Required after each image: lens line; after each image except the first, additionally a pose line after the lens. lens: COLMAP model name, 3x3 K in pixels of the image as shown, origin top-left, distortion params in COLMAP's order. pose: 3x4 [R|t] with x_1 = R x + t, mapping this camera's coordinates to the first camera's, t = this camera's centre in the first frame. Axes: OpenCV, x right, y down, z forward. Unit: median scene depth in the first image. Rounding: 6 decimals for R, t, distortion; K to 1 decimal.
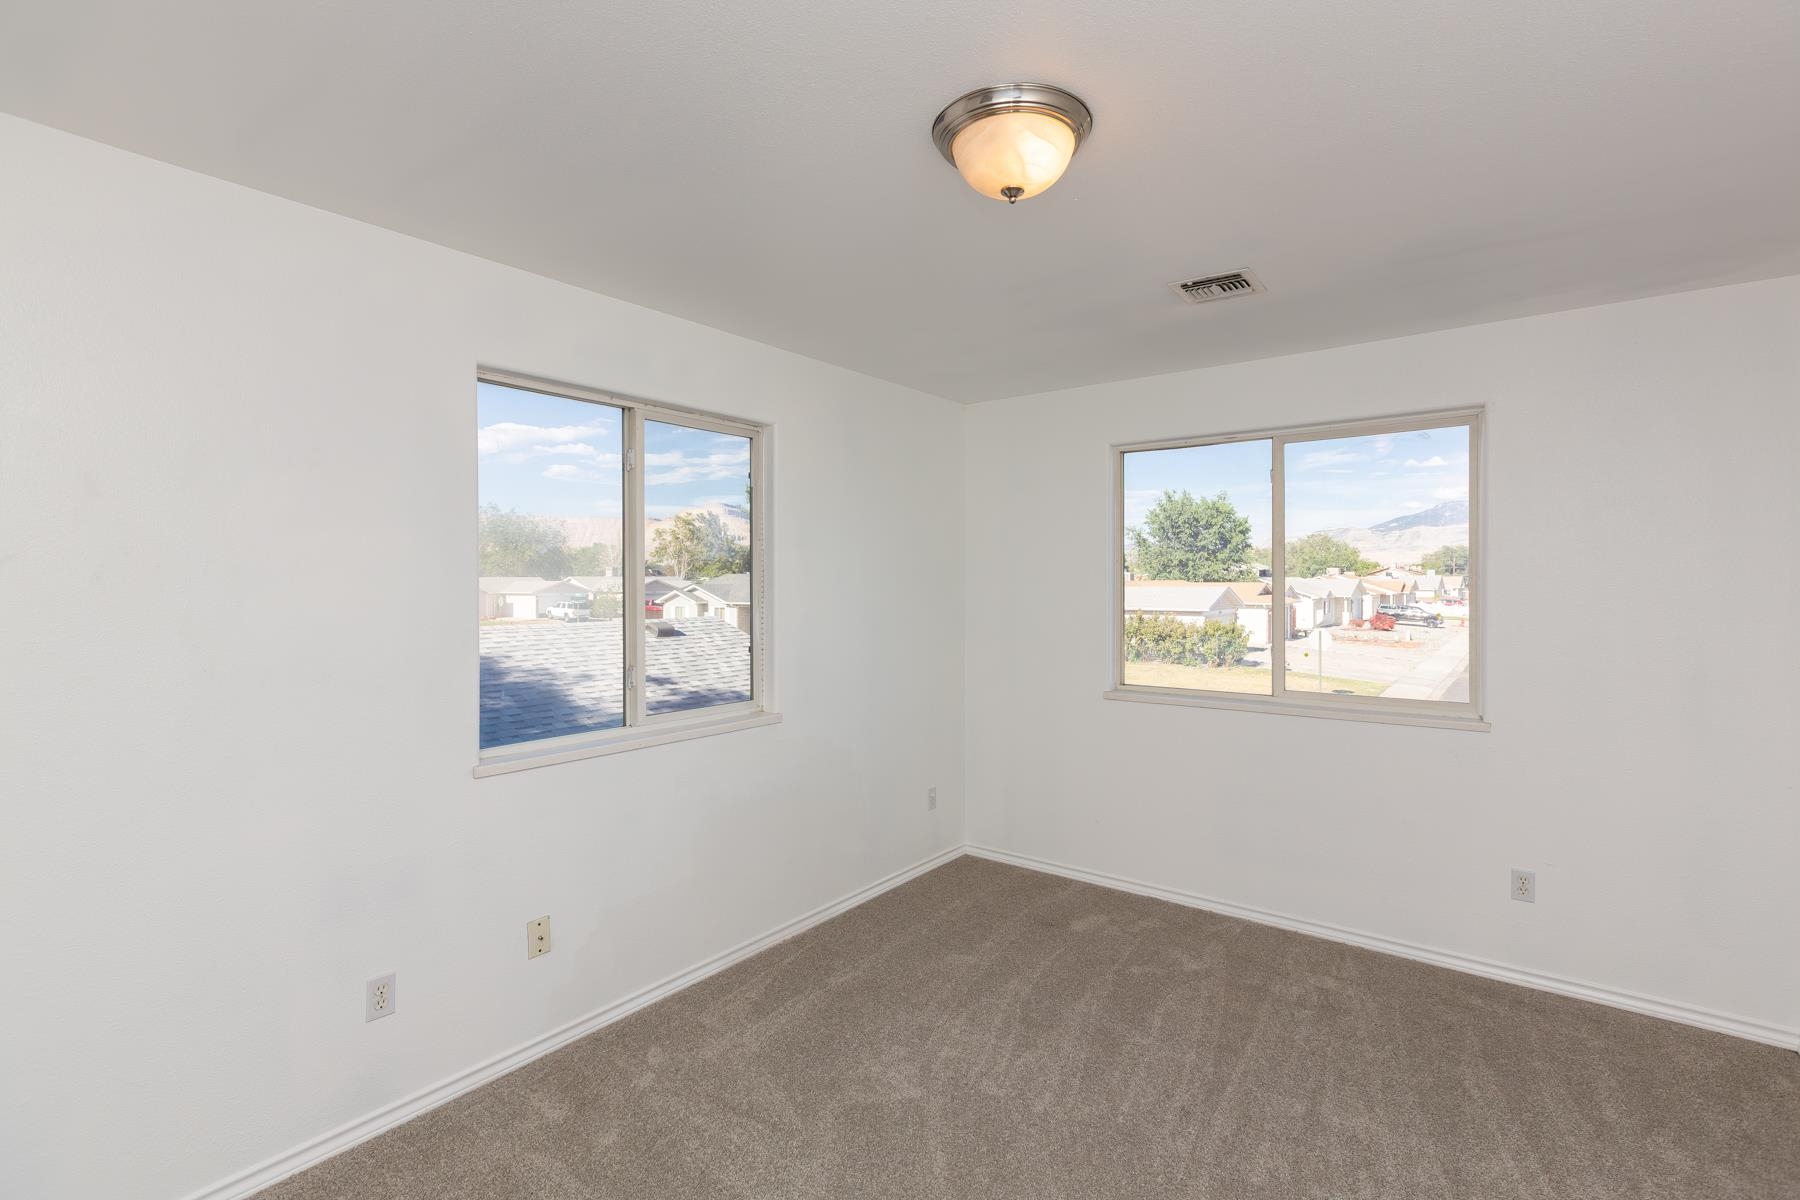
lens RADIAL K [[817.1, 0, 913.5], [0, 817.1, 592.7], [0, 0, 1]] dist [0.005711, -0.002949]
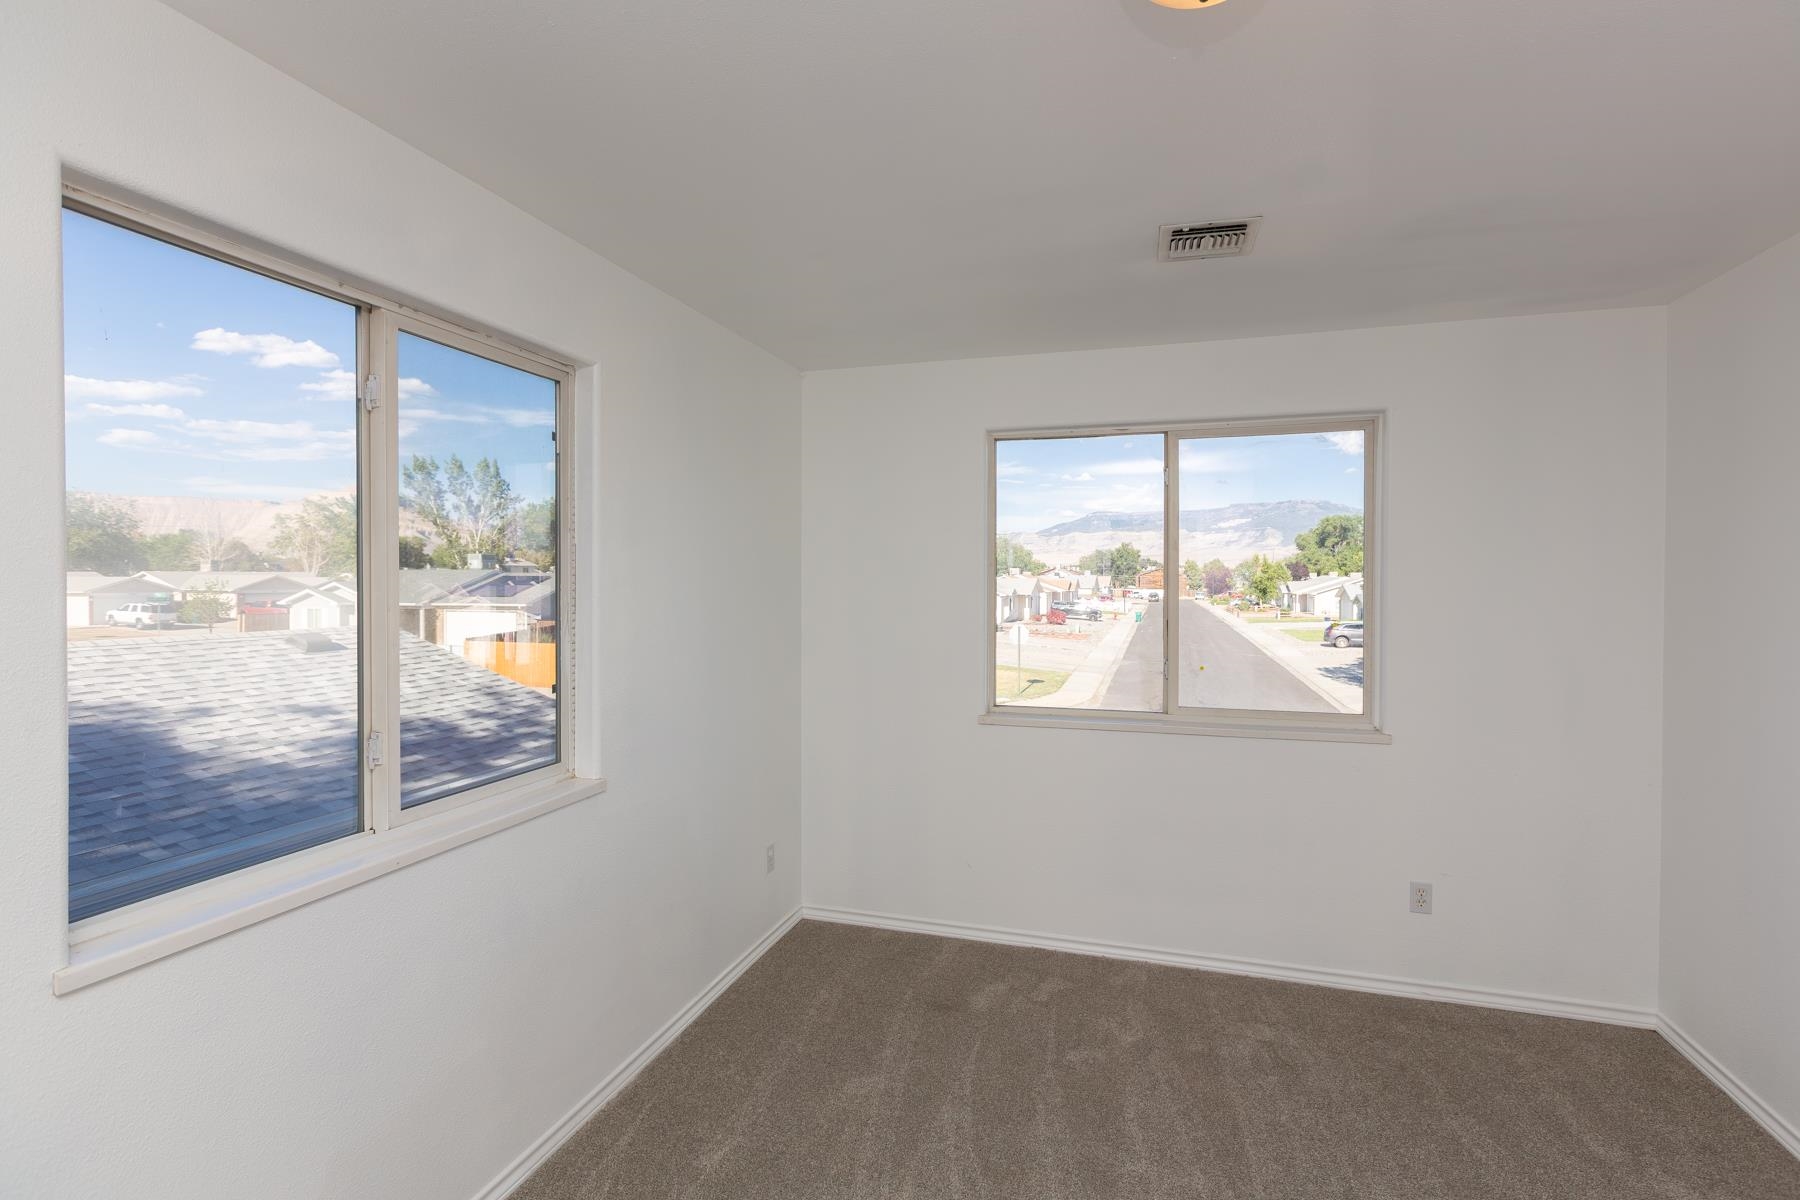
lens RADIAL K [[817.1, 0, 908.9], [0, 817.1, 590.1], [0, 0, 1]] dist [0.005711, -0.002949]
pose [[0.938252, -0.001451, 0.345950, -0.169865], [0.001711, 0.999998, -0.000448, -0.013957], [-0.345949, 0.001012, 0.938253, 0.270489]]
